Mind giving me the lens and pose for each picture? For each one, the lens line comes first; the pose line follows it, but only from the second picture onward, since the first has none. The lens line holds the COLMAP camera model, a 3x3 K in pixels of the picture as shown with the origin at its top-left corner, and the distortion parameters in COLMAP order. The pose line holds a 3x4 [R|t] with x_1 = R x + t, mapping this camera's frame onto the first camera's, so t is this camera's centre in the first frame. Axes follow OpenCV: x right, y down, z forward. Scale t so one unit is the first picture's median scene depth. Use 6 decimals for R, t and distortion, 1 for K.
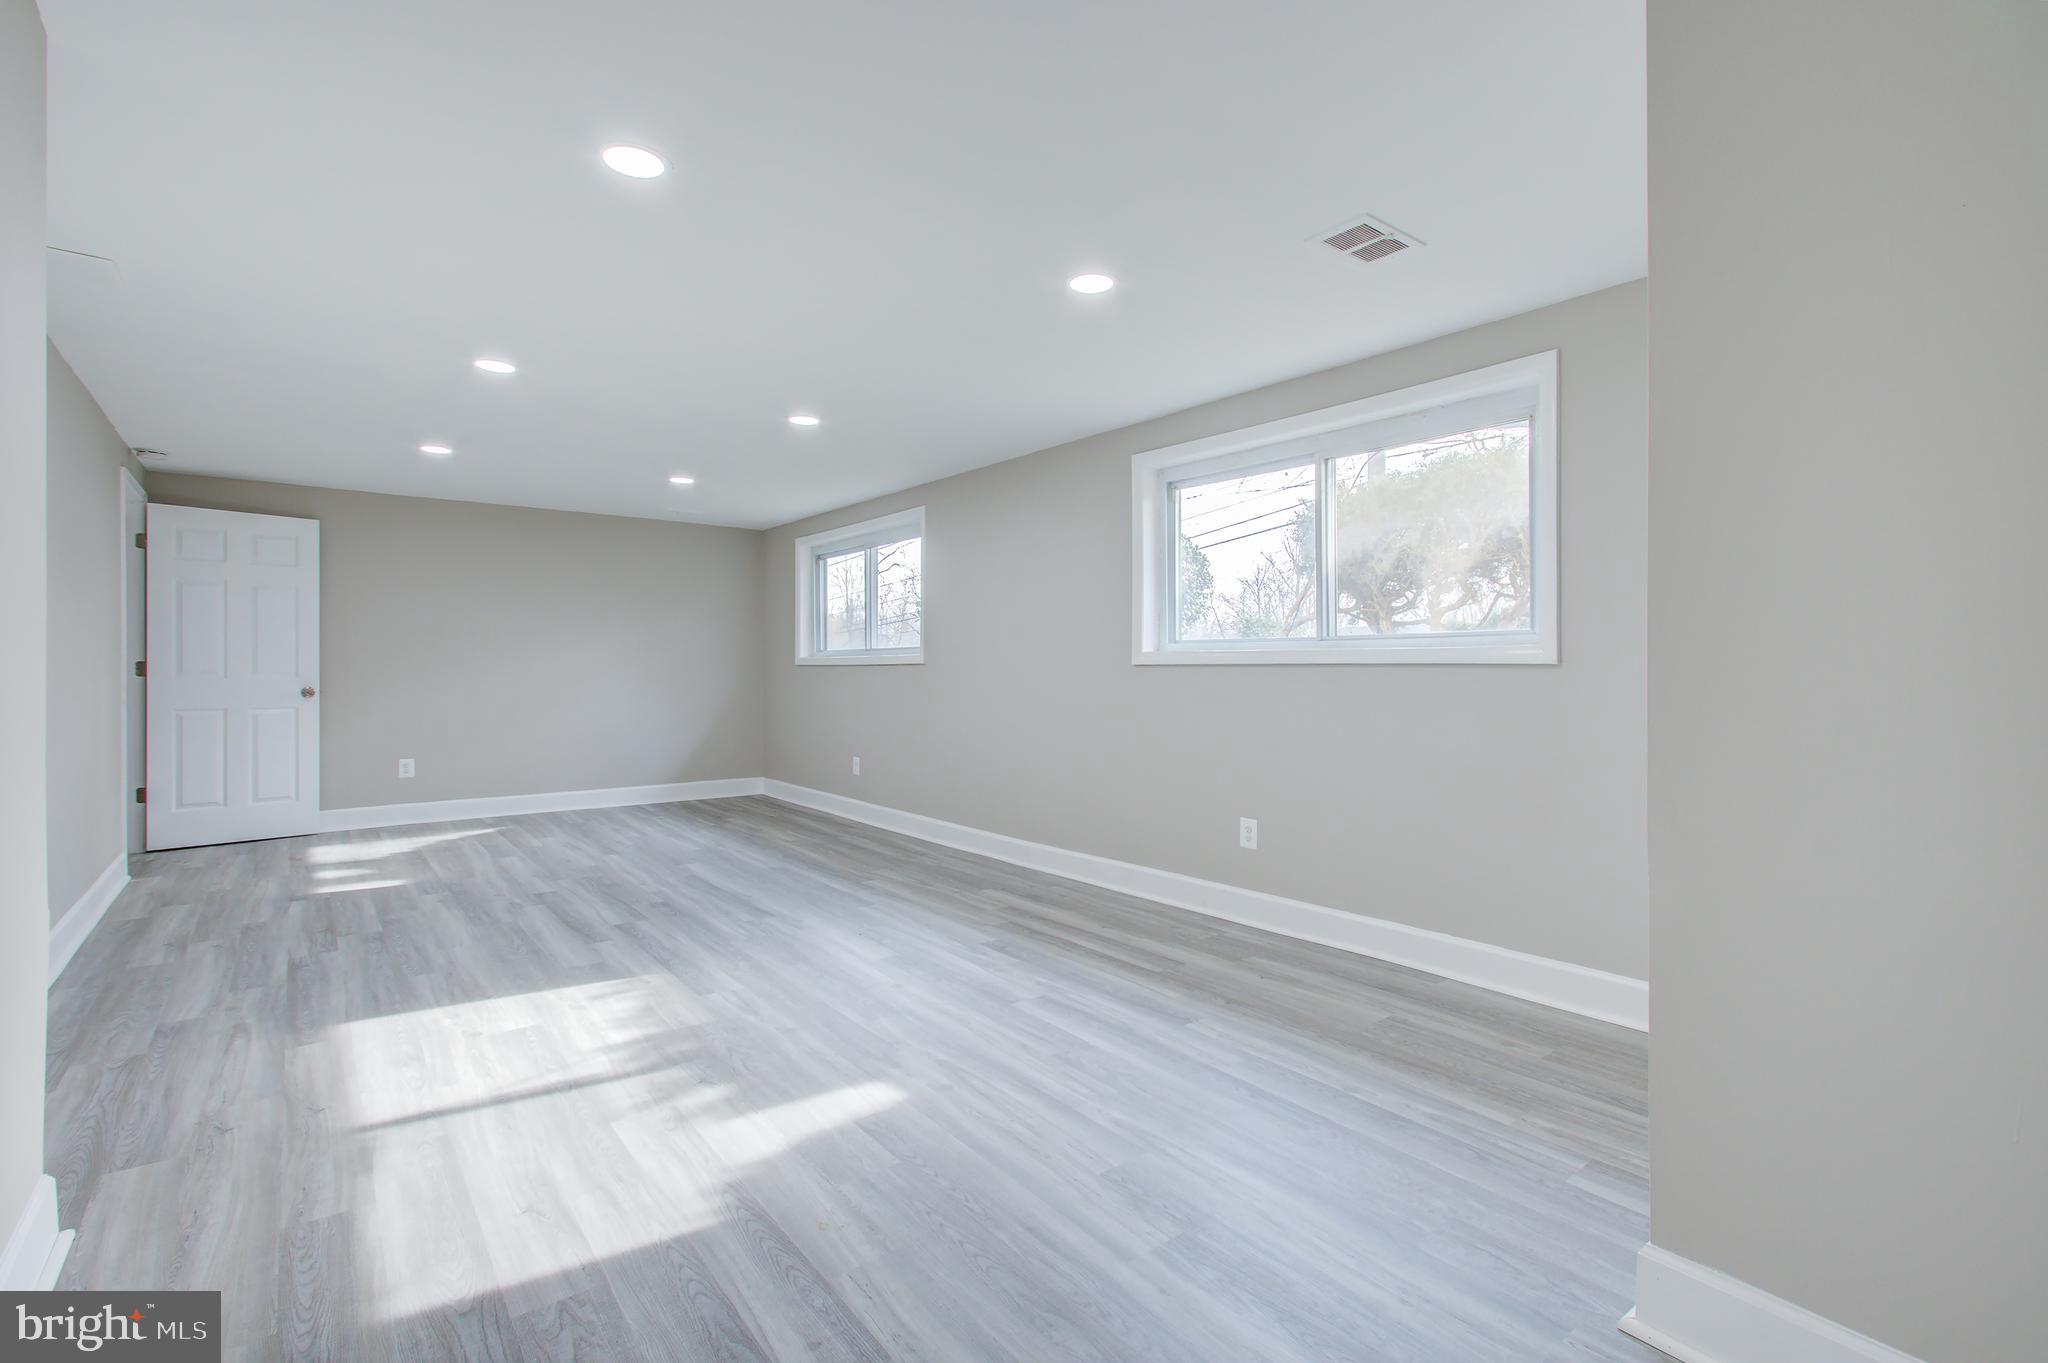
lens RADIAL K [[924.2, 0, 1016.6], [0, 924.2, 671.1], [0, 0, 1]] dist [0.000458, 0.003555]
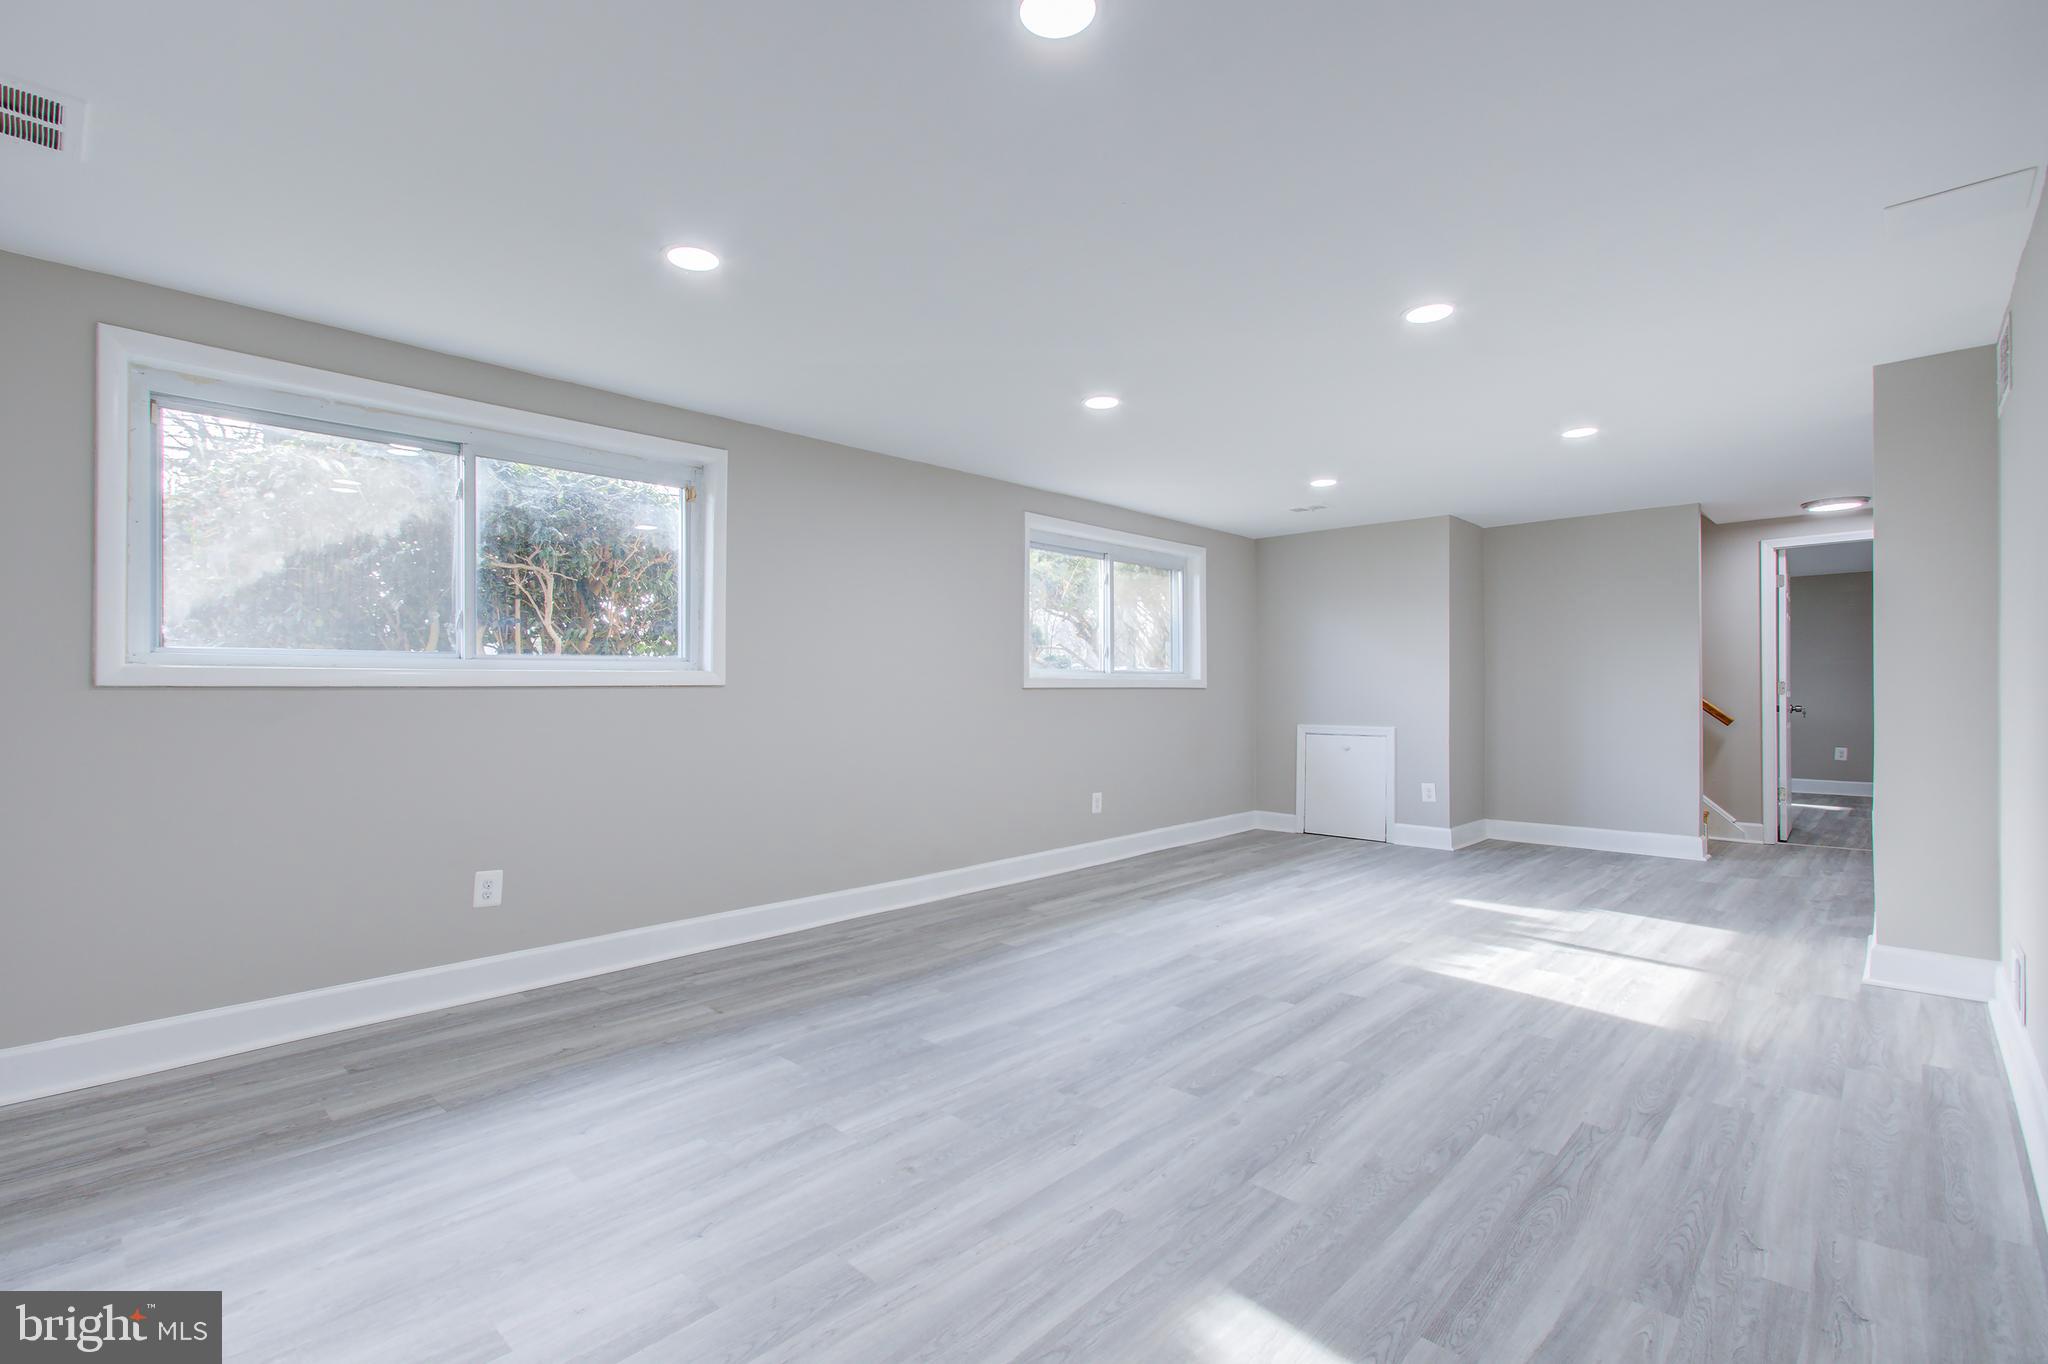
lens RADIAL K [[924.2, 0, 1007.4], [0, 924.2, 681.2], [0, 0, 1]] dist [0.000458, 0.003555]
pose [[-0.134676, 0.011843, 0.990819, -1.519437], [0.009567, 0.999898, -0.010651, -0.005528], [-0.990843, 0.008045, -0.134776, 1.700794]]
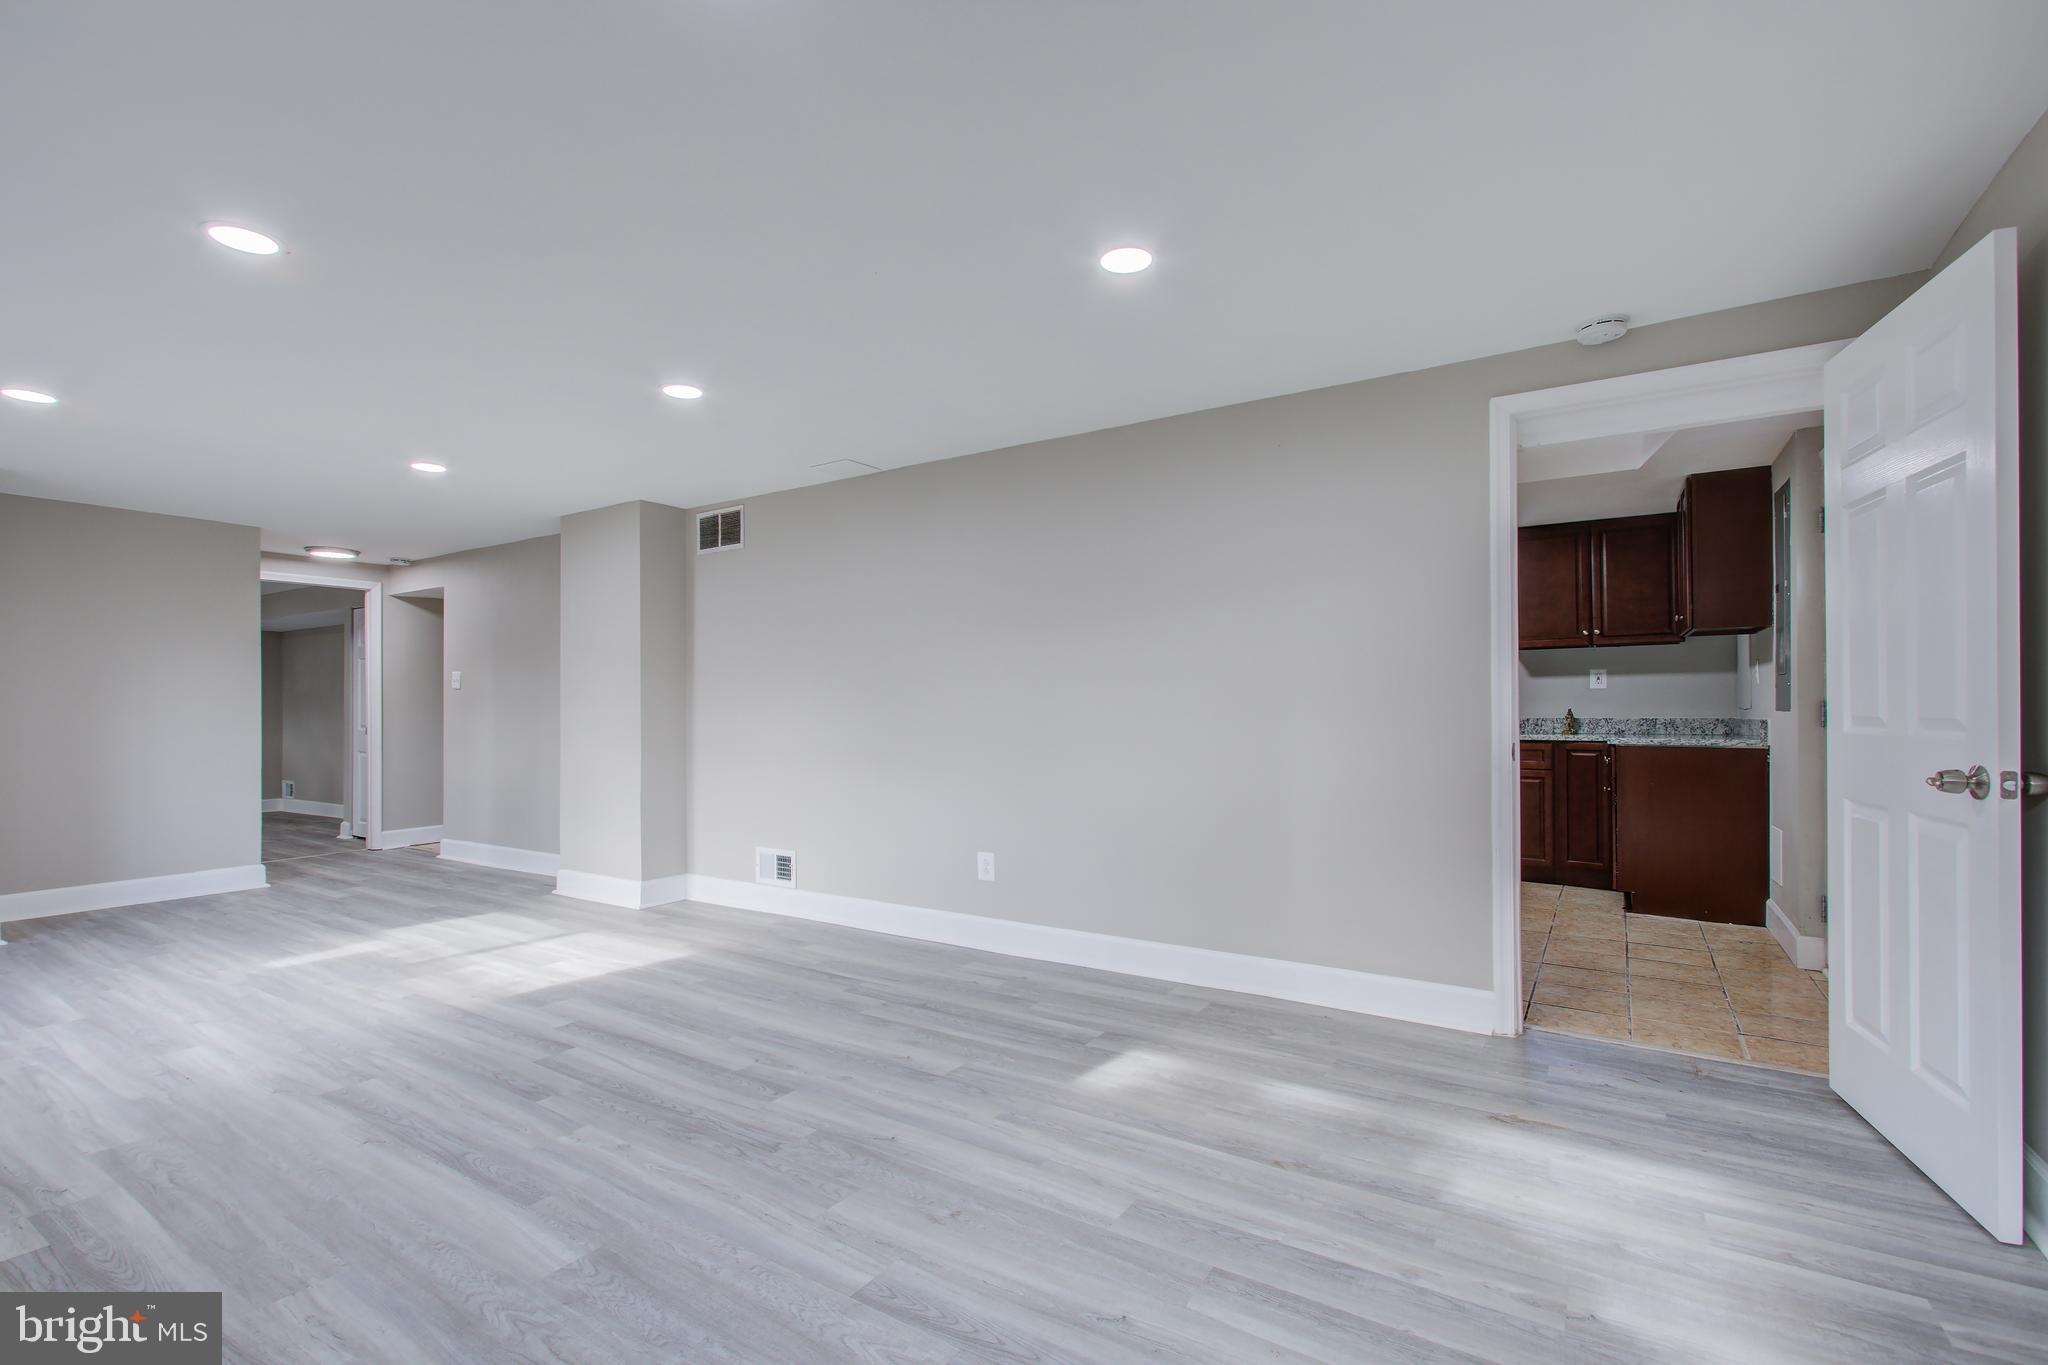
lens RADIAL K [[924.2, 0, 1009.9], [0, 924.2, 703.2], [0, 0, 1]] dist [0.000458, 0.003555]
pose [[-0.945947, 0.002563, -0.324312, -0.661359], [0.003782, 0.999988, -0.003129, -0.007799], [0.324300, -0.004186, -0.945945, 2.304597]]
